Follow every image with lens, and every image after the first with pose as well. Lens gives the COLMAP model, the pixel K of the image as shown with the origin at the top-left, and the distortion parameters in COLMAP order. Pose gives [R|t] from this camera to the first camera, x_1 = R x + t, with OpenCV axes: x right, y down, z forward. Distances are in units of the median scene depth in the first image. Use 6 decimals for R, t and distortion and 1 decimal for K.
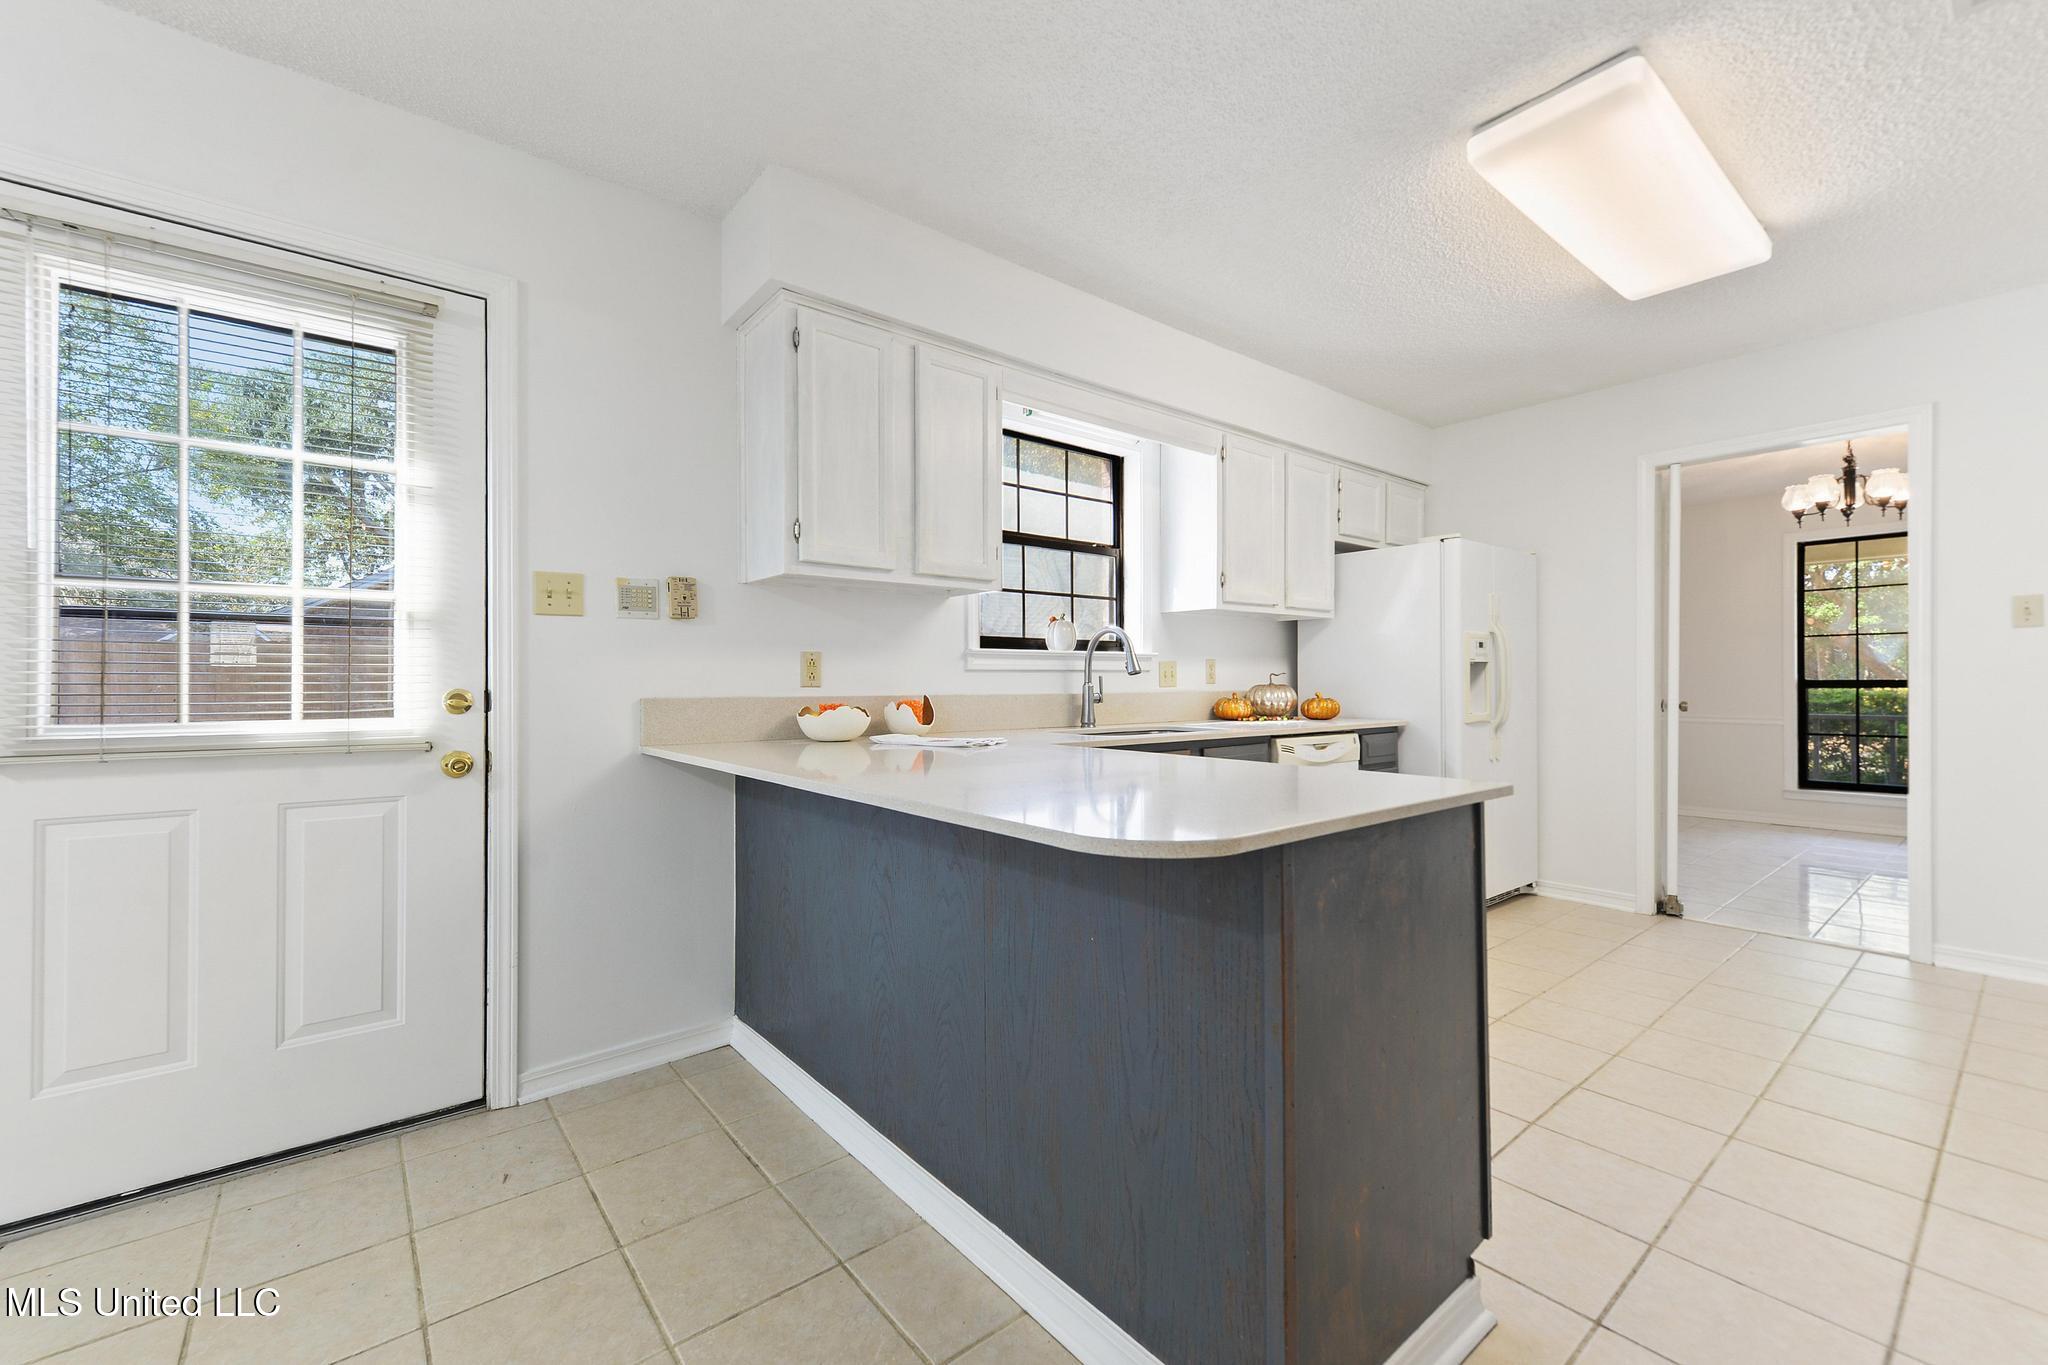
lens RADIAL K [[824.2, 0, 1018.9], [0, 824.2, 674.8], [0, 0, 1]] dist [0.008516, -0.001186]
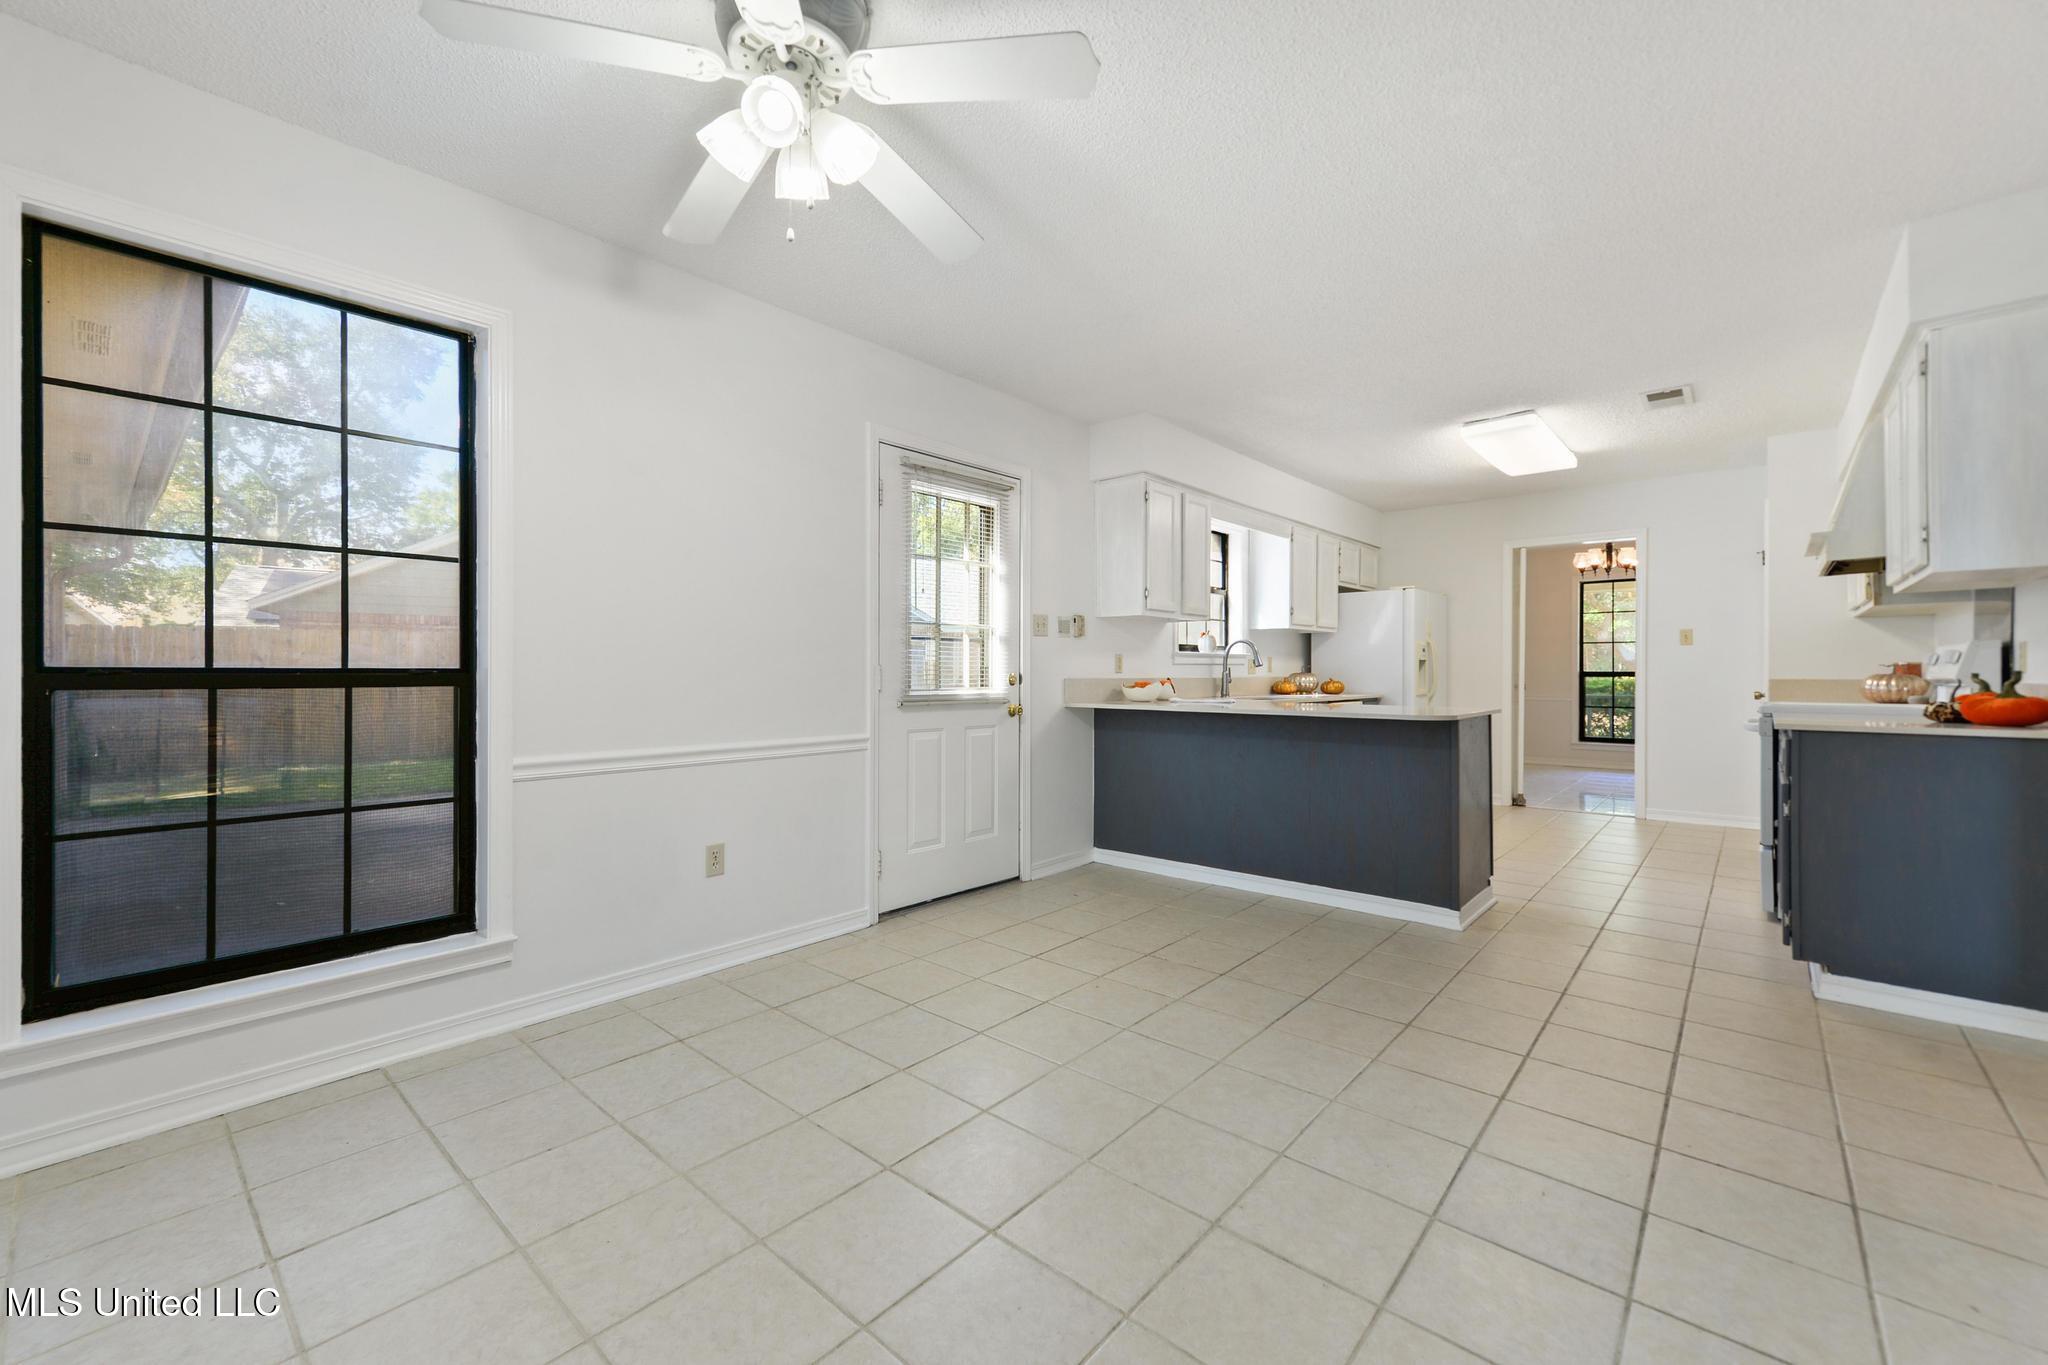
lens RADIAL K [[824.2, 0, 1030.9], [0, 824.2, 666.9], [0, 0, 1]] dist [0.008516, -0.001186]
pose [[0.984748, 0.004658, 0.173925, -0.613364], [-0.005167, 0.999984, 0.002475, -0.002063], [-0.173911, -0.003336, 0.984756, -0.618860]]
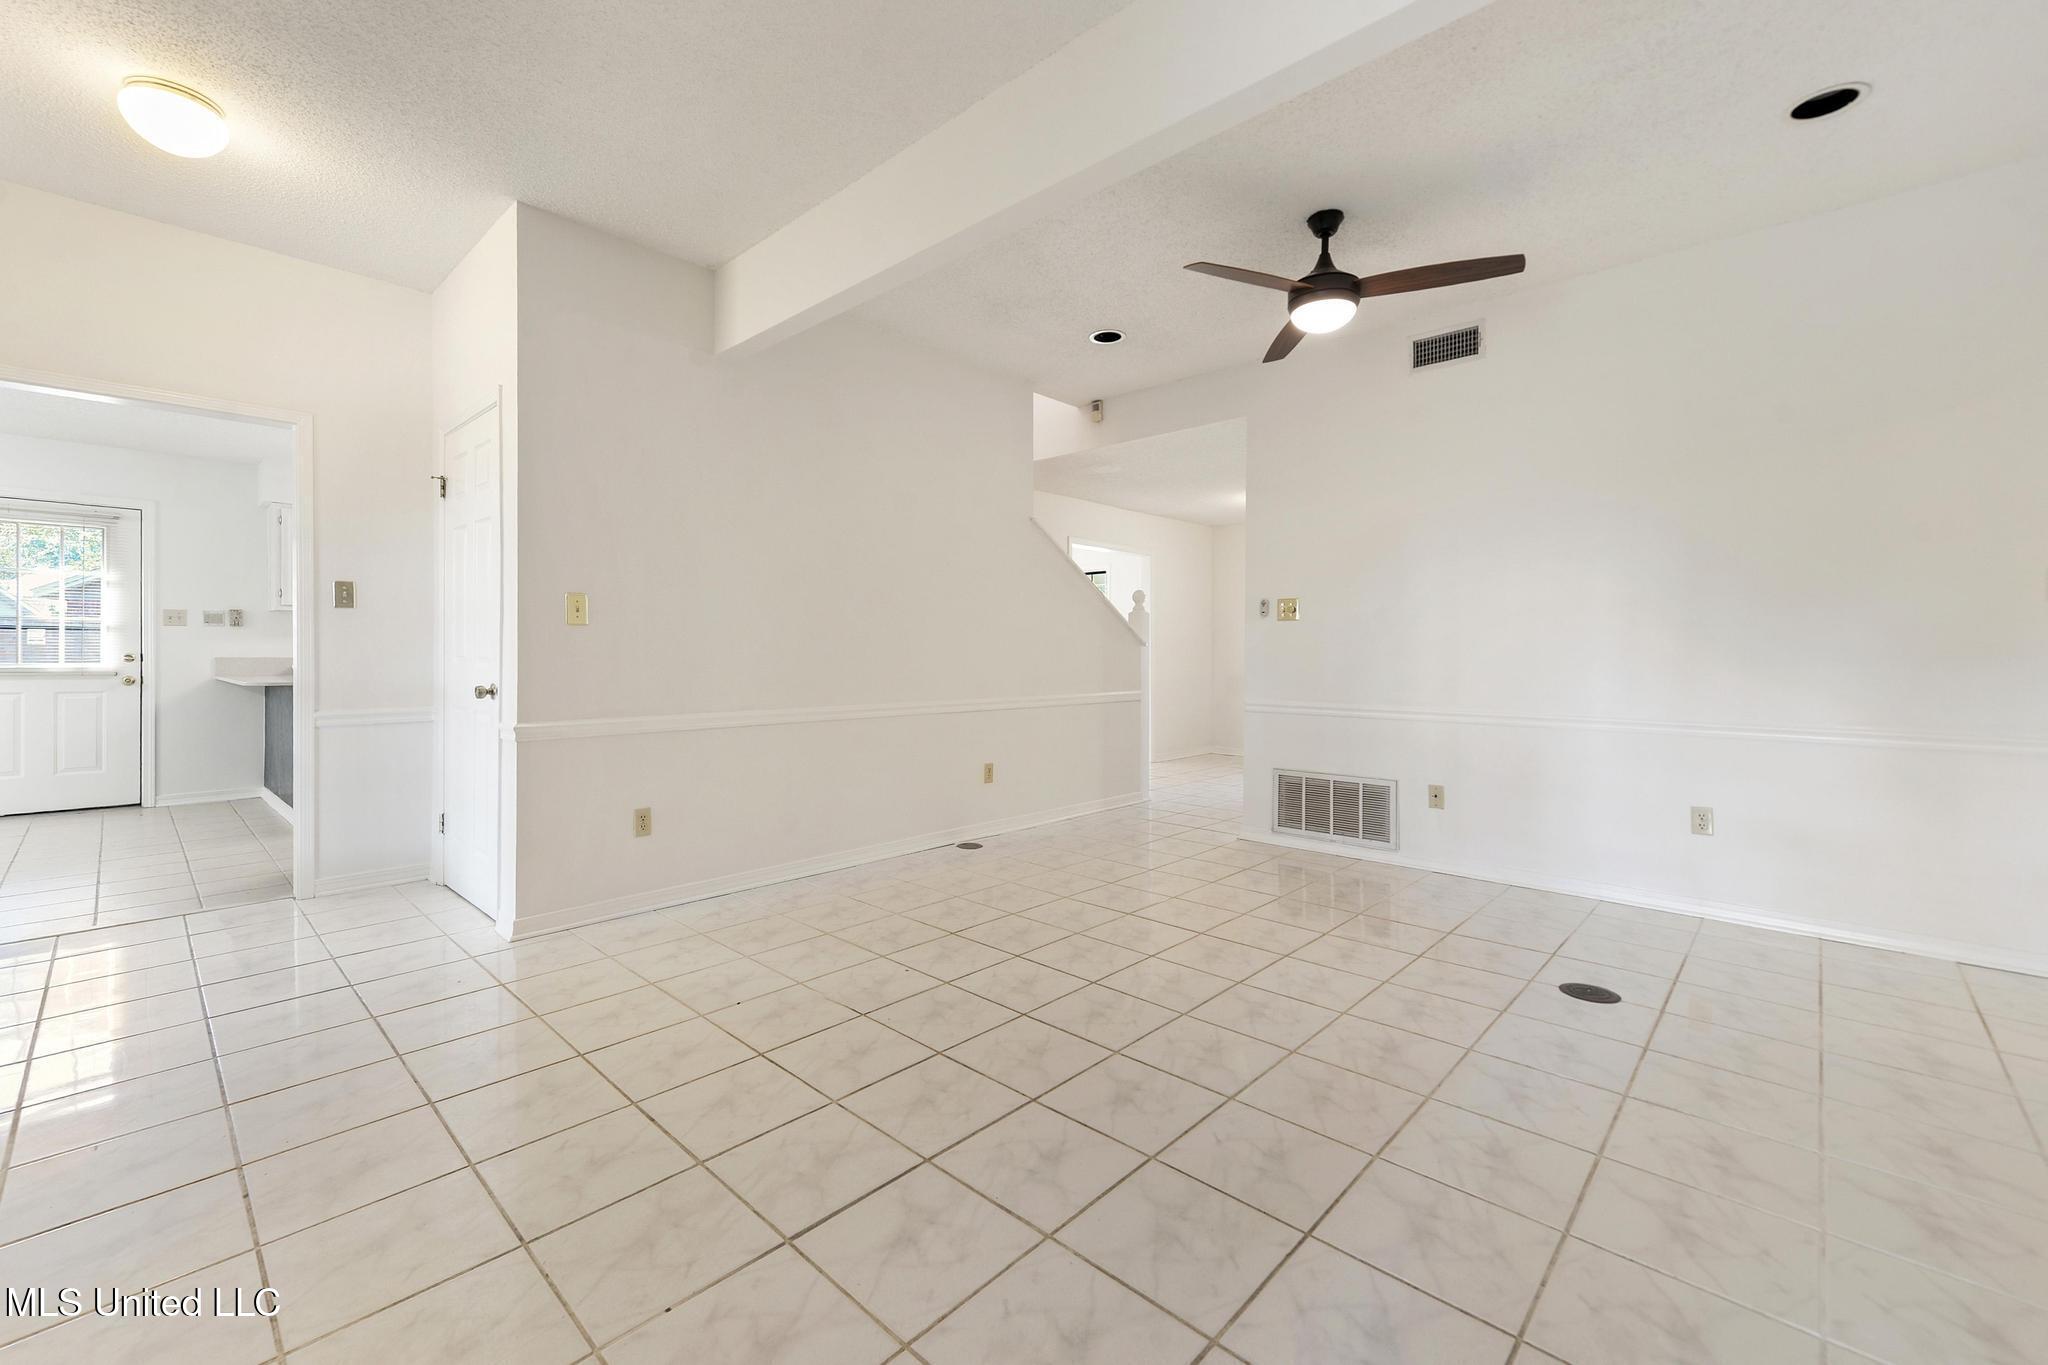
lens RADIAL K [[824.2, 0, 989.0], [0, 824.2, 657.3], [0, 0, 1]] dist [0.008516, -0.001186]
pose [[0.990077, 0.009110, 0.140233, 1.095643], [-0.010599, 0.999895, 0.009876, -0.016278], [-0.140128, -0.011265, 0.990069, -1.323282]]
